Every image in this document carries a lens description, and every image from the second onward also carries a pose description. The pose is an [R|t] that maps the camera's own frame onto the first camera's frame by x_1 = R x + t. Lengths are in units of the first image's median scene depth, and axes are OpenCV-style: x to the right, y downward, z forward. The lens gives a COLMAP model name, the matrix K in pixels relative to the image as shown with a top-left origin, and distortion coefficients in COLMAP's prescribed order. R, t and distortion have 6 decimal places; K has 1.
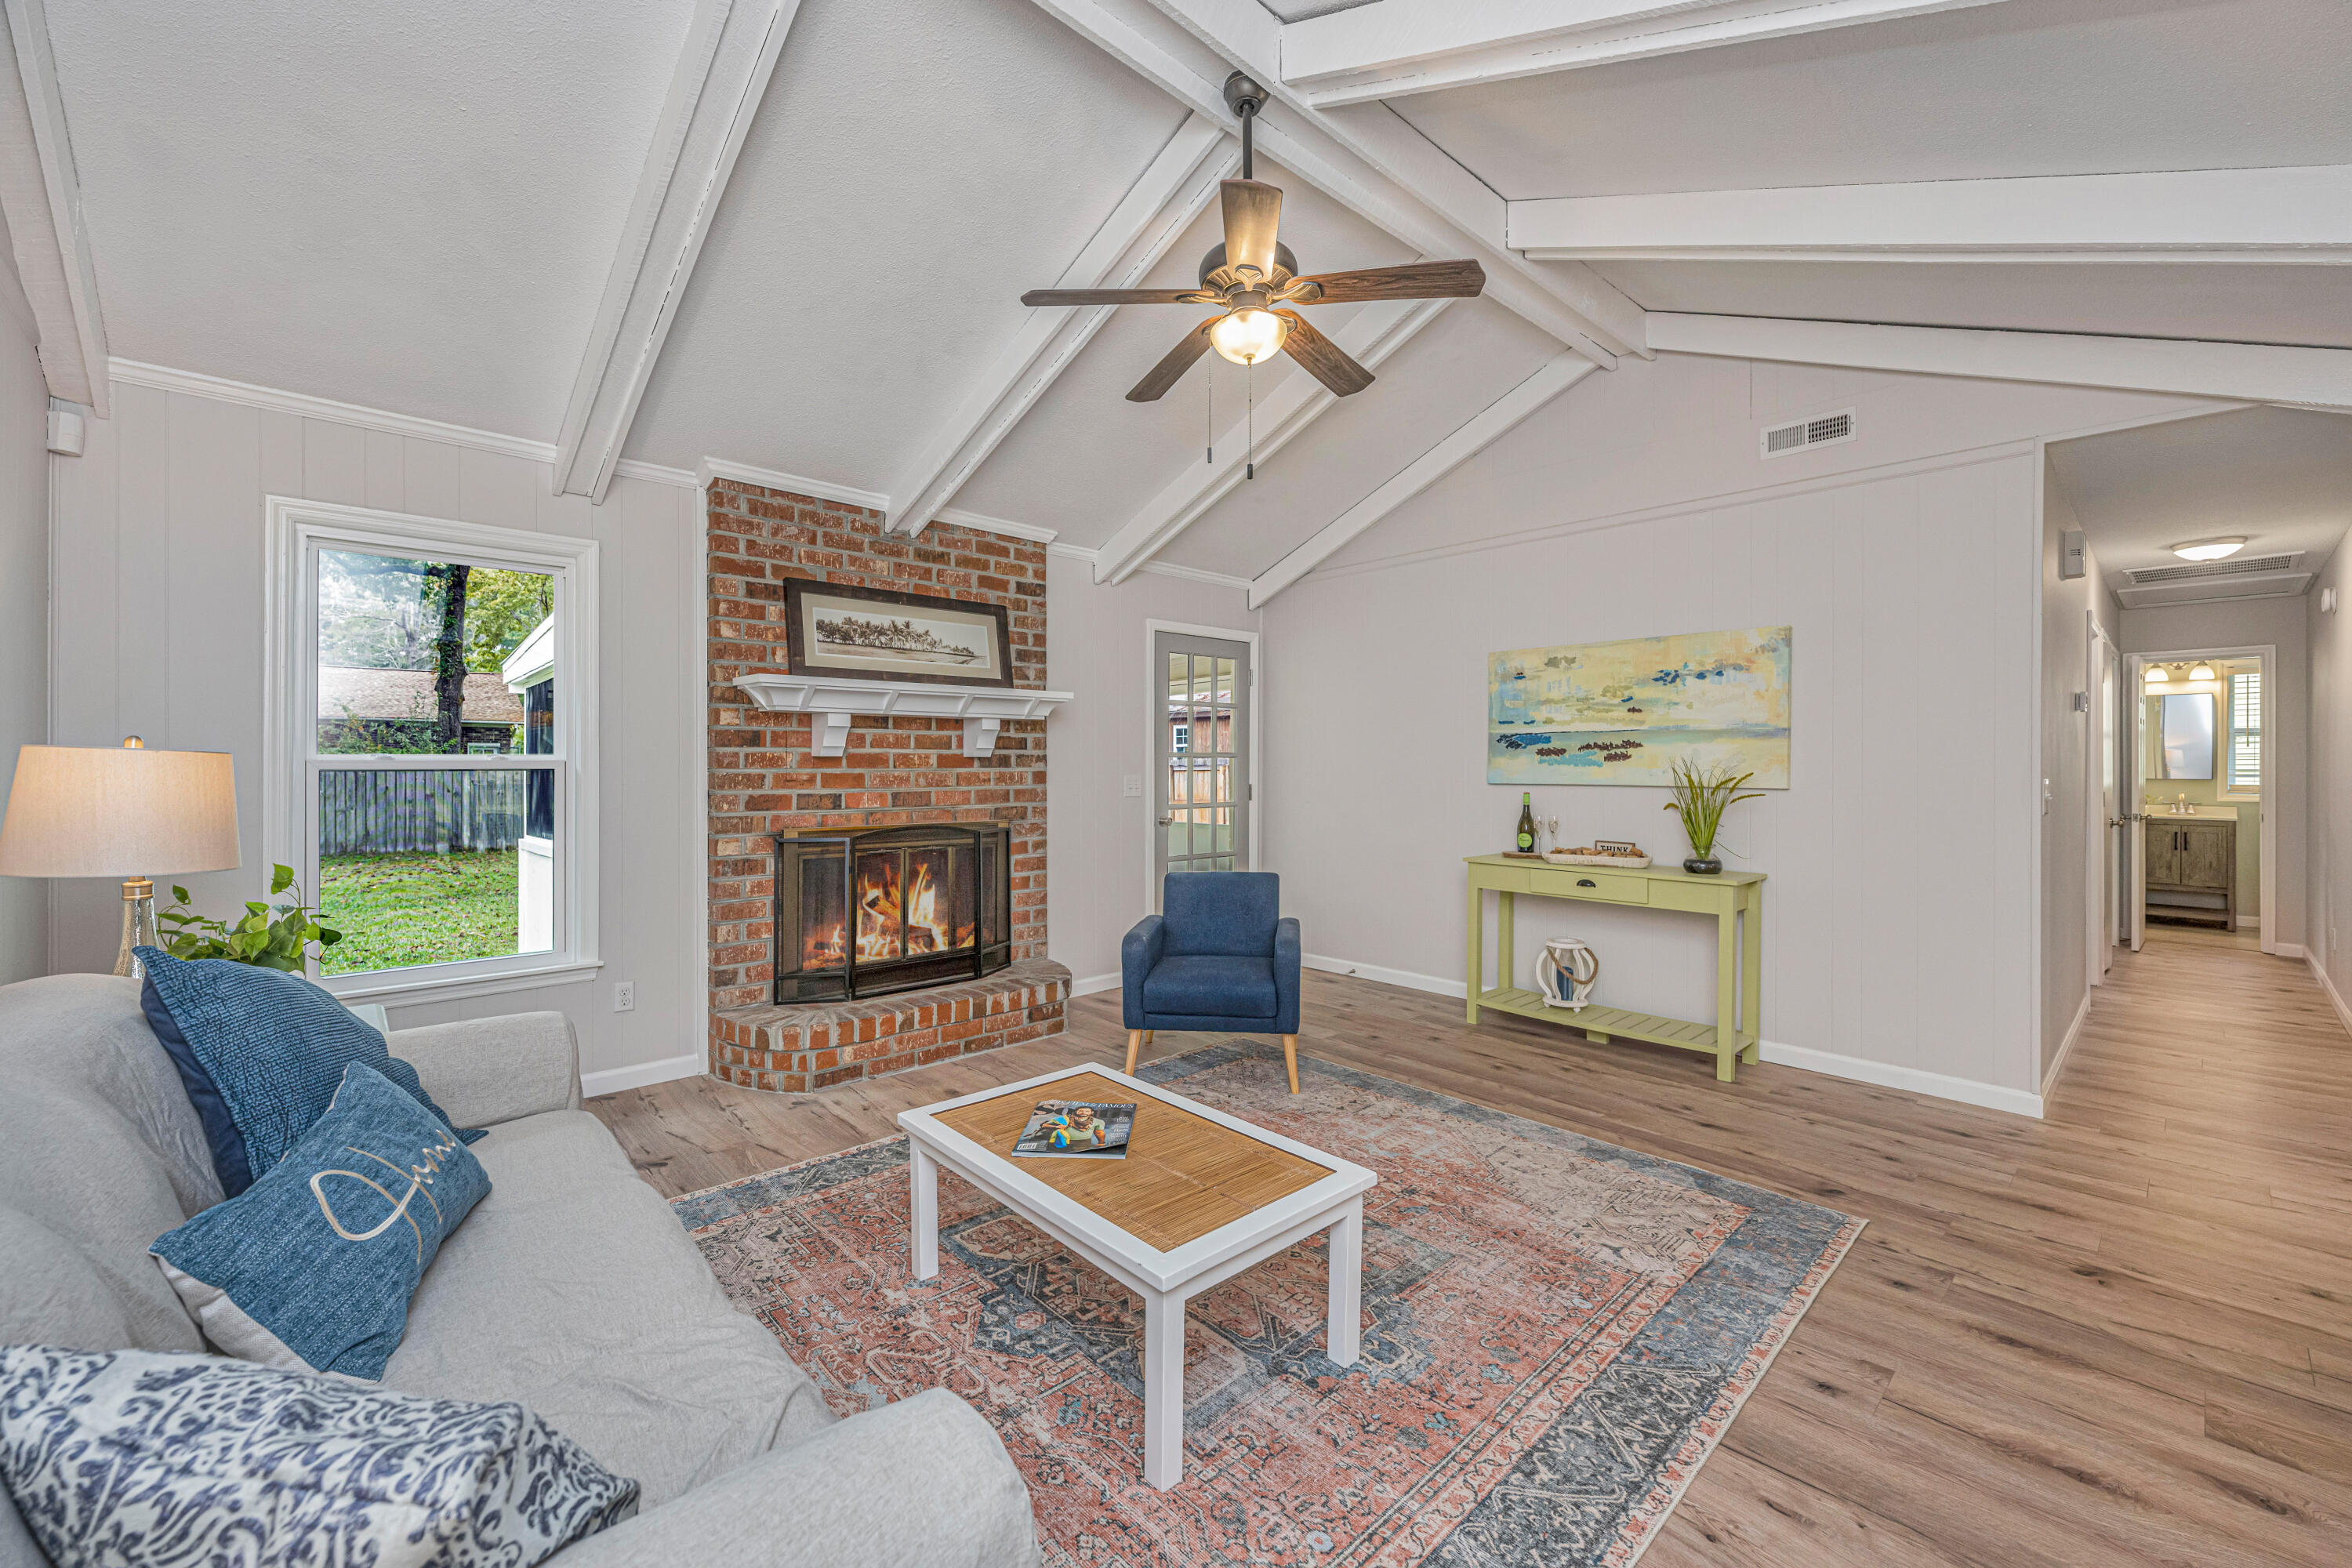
lens RADIAL K [[952.8, 0, 1180.2], [0, 952.8, 768.5], [0, 0, 1]] dist [-0.000544, 0.000080]
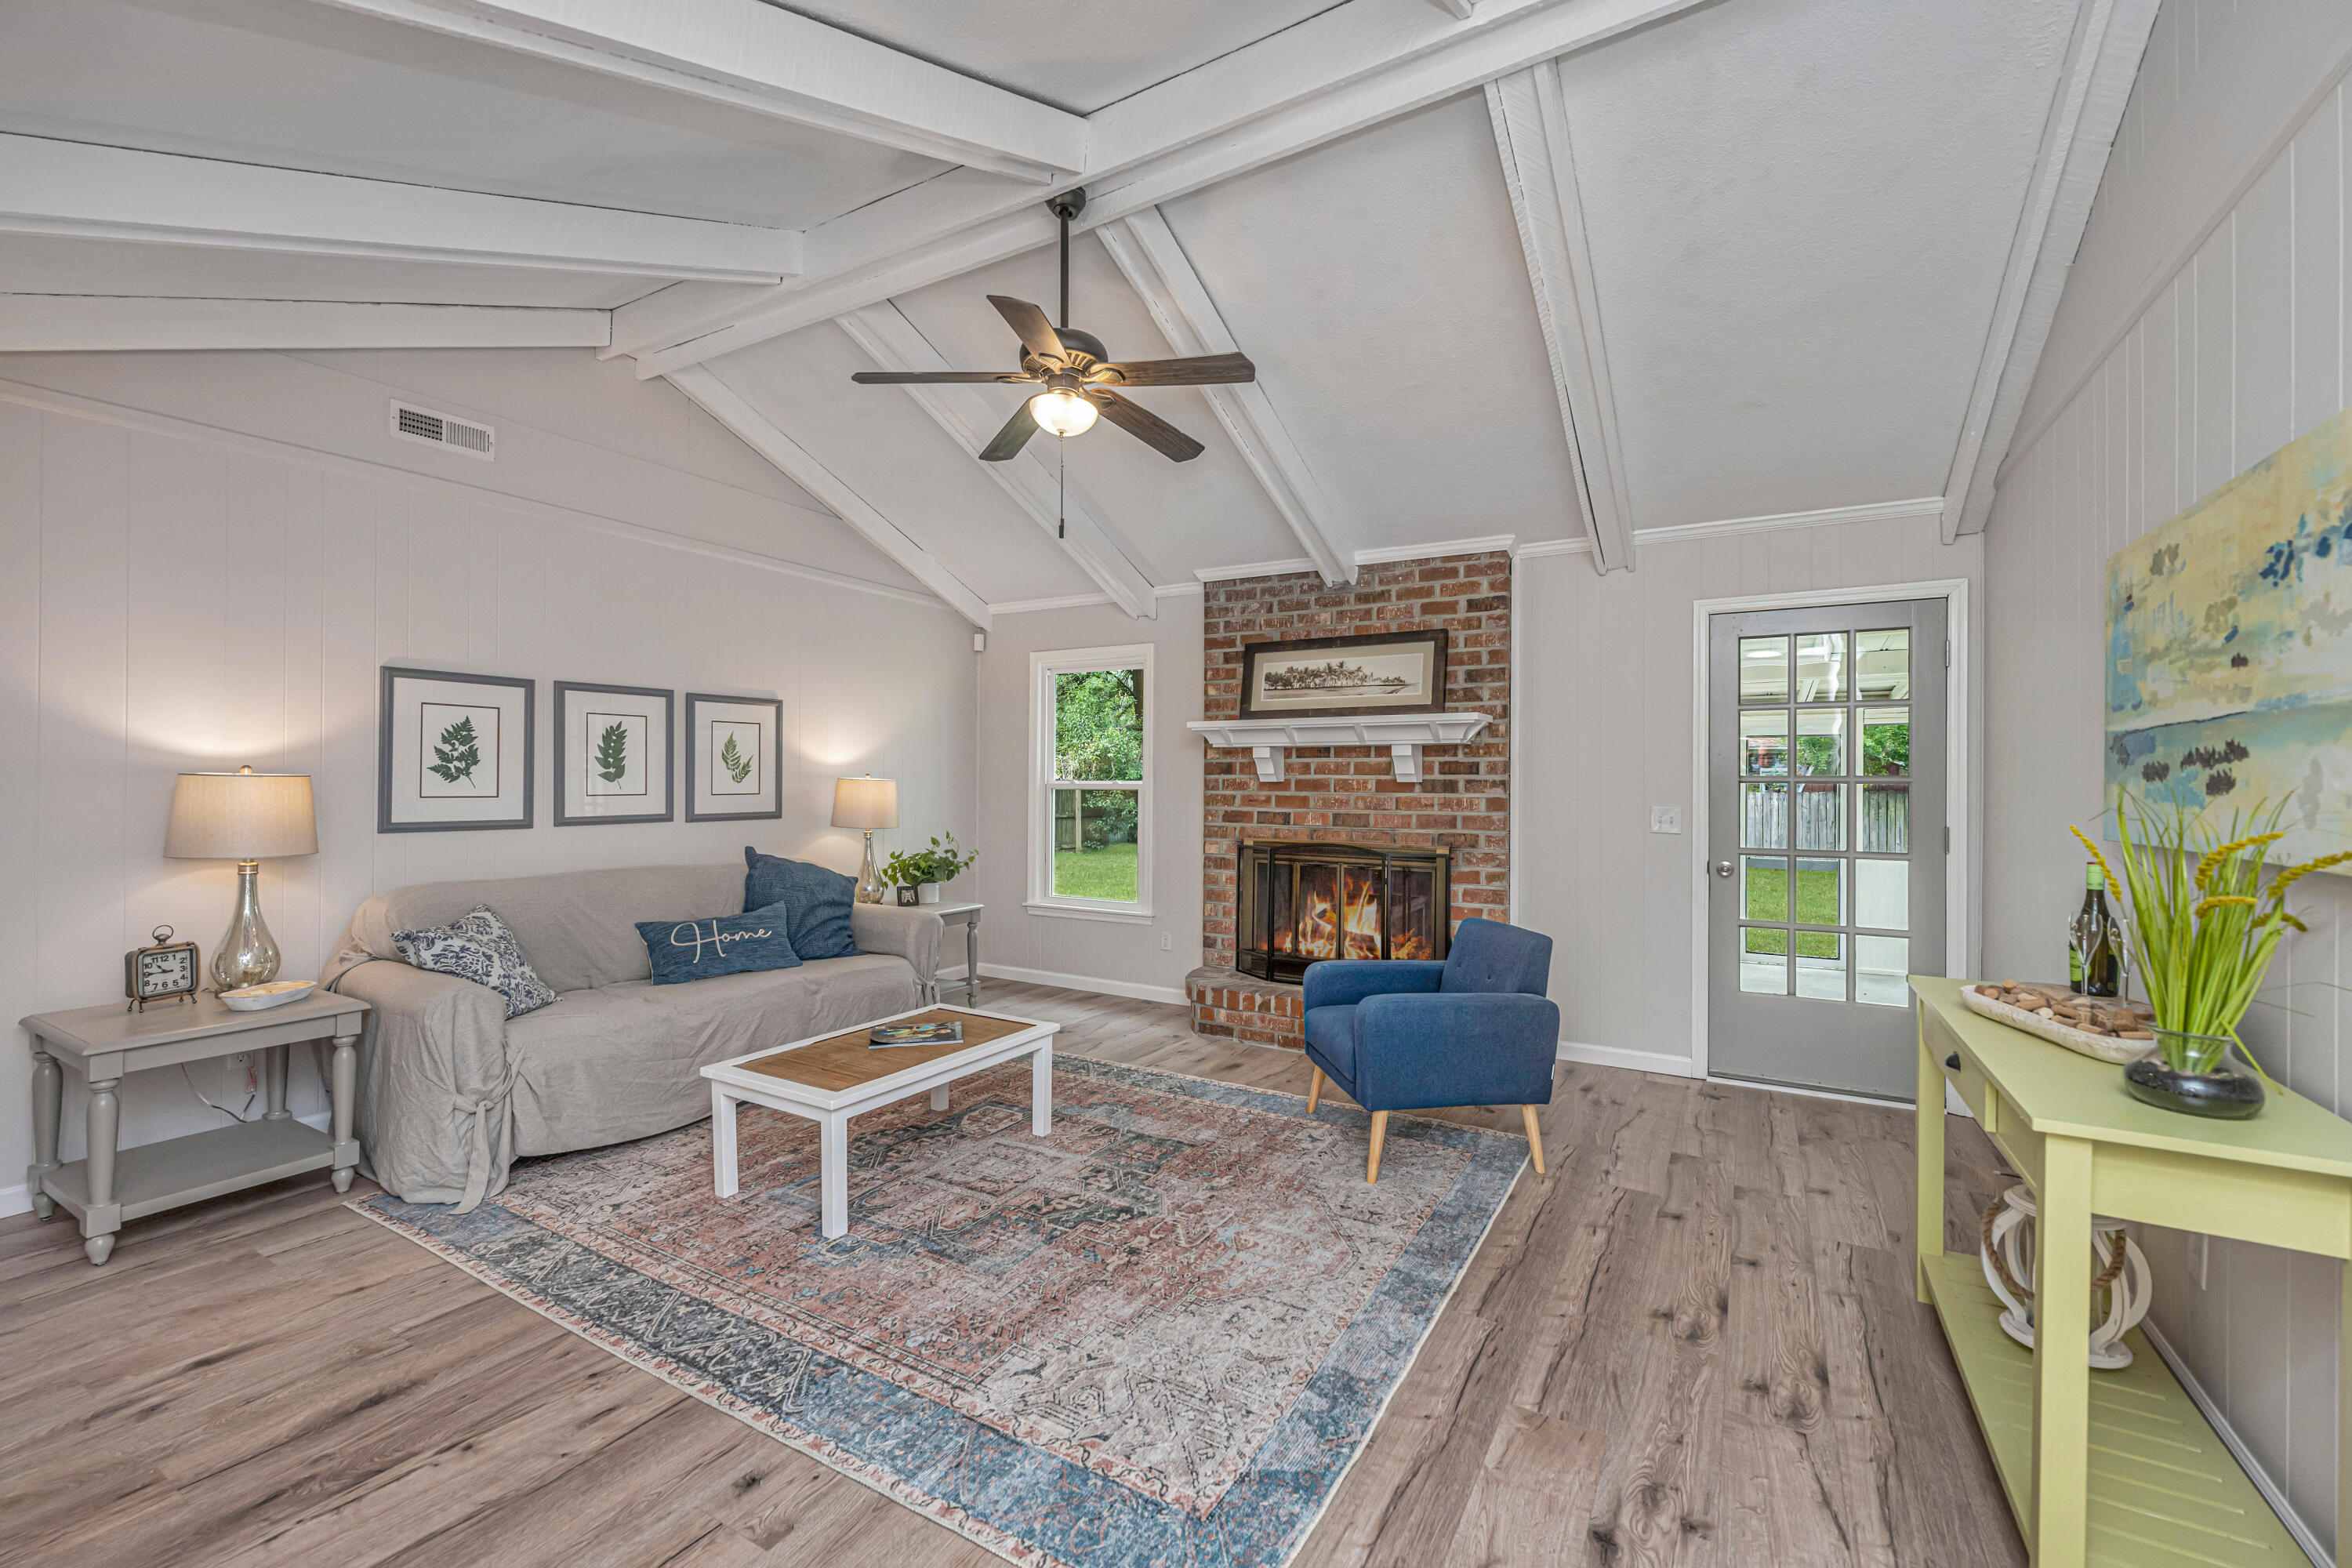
lens RADIAL K [[944.1, 0, 1176.0], [0, 944.1, 784.0], [0, 0, 1]] dist [-0.000605, 0.000072]
pose [[0.288720, 0.002961, -0.957409, 0.757820], [-0.011617, 0.999932, -0.000410, -0.007557], [0.957343, 0.011241, 0.288734, 0.515030]]
